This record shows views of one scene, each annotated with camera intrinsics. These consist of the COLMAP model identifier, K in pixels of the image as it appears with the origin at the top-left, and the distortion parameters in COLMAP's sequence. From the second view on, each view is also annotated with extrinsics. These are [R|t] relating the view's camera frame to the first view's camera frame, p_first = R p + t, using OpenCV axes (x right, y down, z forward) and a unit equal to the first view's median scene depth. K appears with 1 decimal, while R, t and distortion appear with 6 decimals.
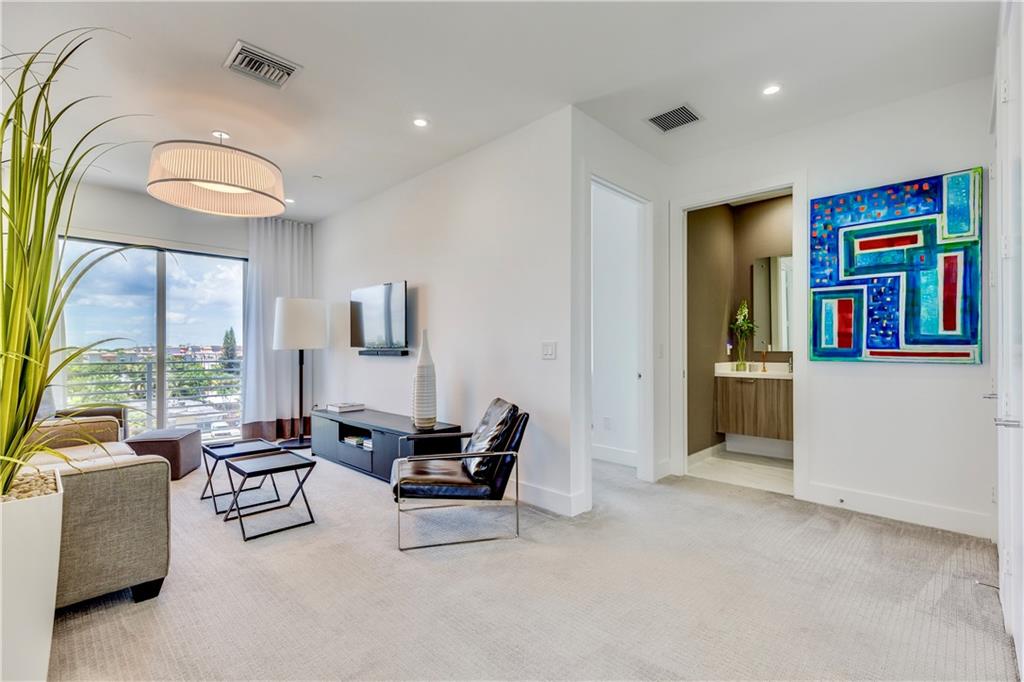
lens RADIAL K [[466.4, 0, 513.5], [0, 466.4, 345.2], [0, 0, 1]] dist [0.010015, -0.002788]
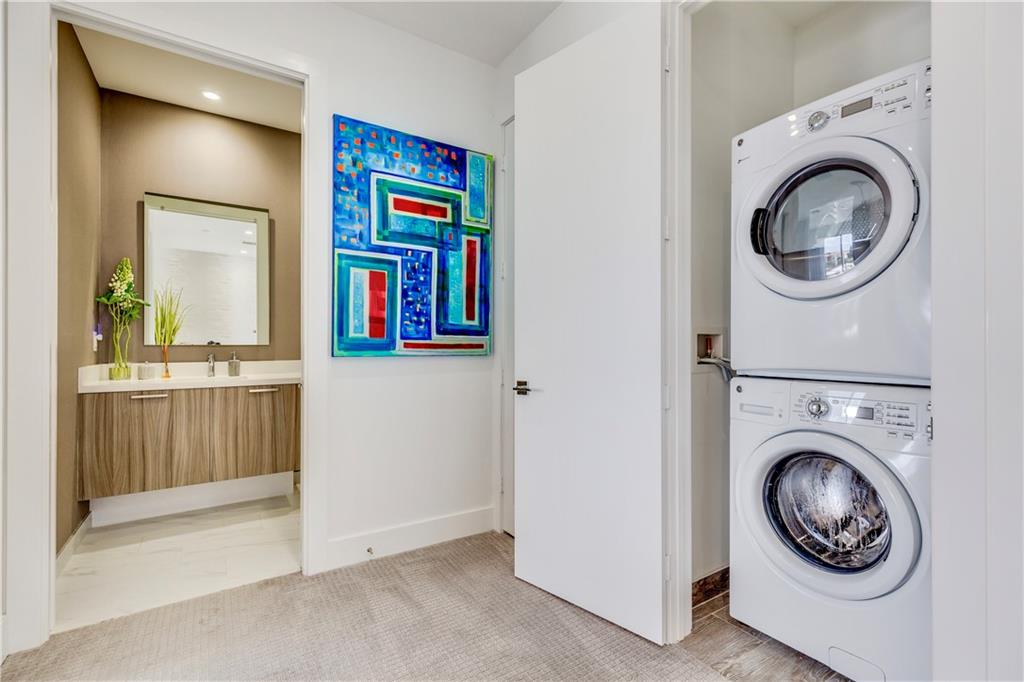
lens RADIAL K [[466.4, 0, 518.2], [0, 466.4, 344.4], [0, 0, 1]] dist [0.010015, -0.002788]
pose [[0.215315, 0.006476, 0.976523, 0.047242], [-0.007775, 0.999958, -0.004917, 0.017784], [-0.976514, -0.006534, 0.215356, 0.637325]]
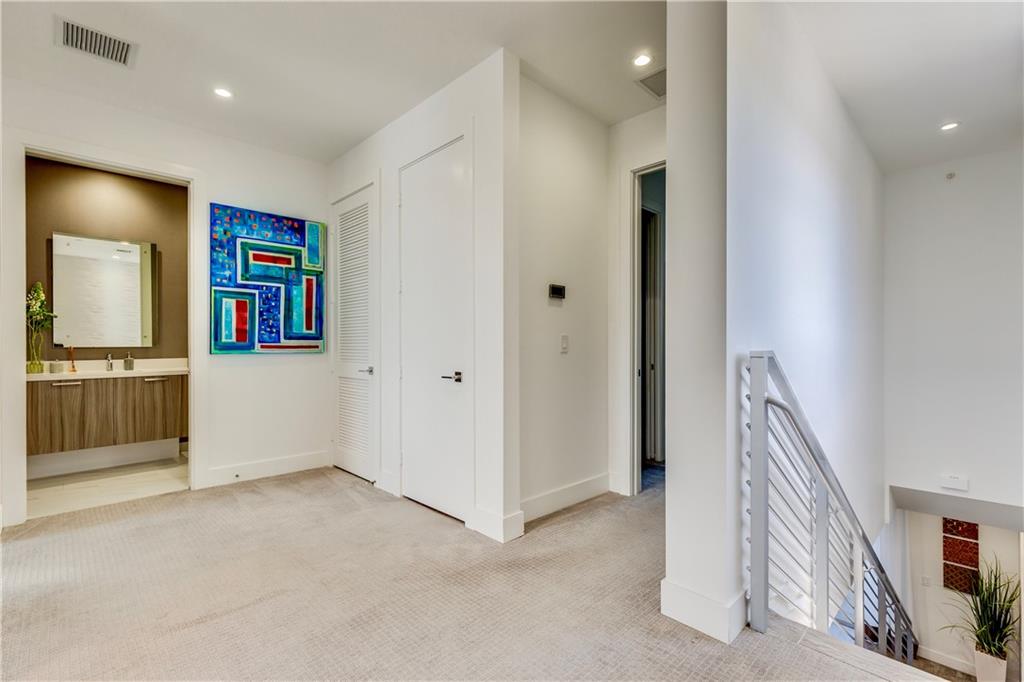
lens RADIAL K [[466.4, 0, 513.7], [0, 466.4, 343.3], [0, 0, 1]] dist [0.010015, -0.002788]
pose [[0.019845, 0.004558, 0.999793, -0.437736], [-0.001734, 0.999988, -0.004525, 0.012648], [-0.999802, -0.001644, 0.019853, 0.309945]]
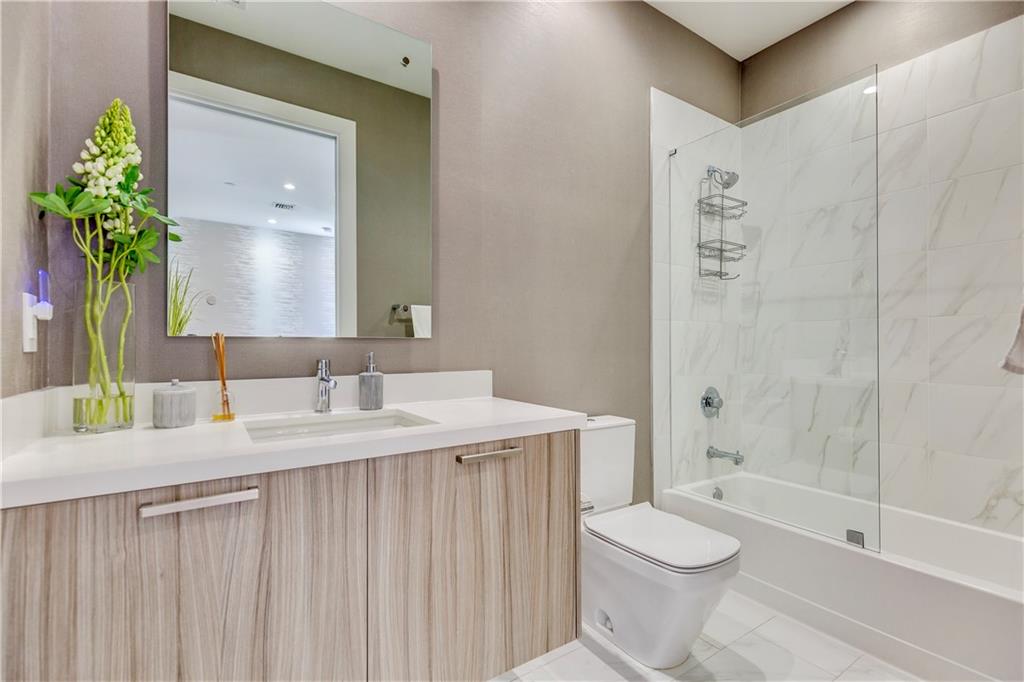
lens RADIAL K [[466.4, 0, 512.7], [0, 466.4, 341.7], [0, 0, 1]] dist [0.010015, -0.002788]
pose [[0.209668, 0.012098, 0.977698, 0.513077], [-0.005313, 0.999923, -0.011233, 0.027657], [-0.977758, -0.002839, 0.209716, 1.245073]]
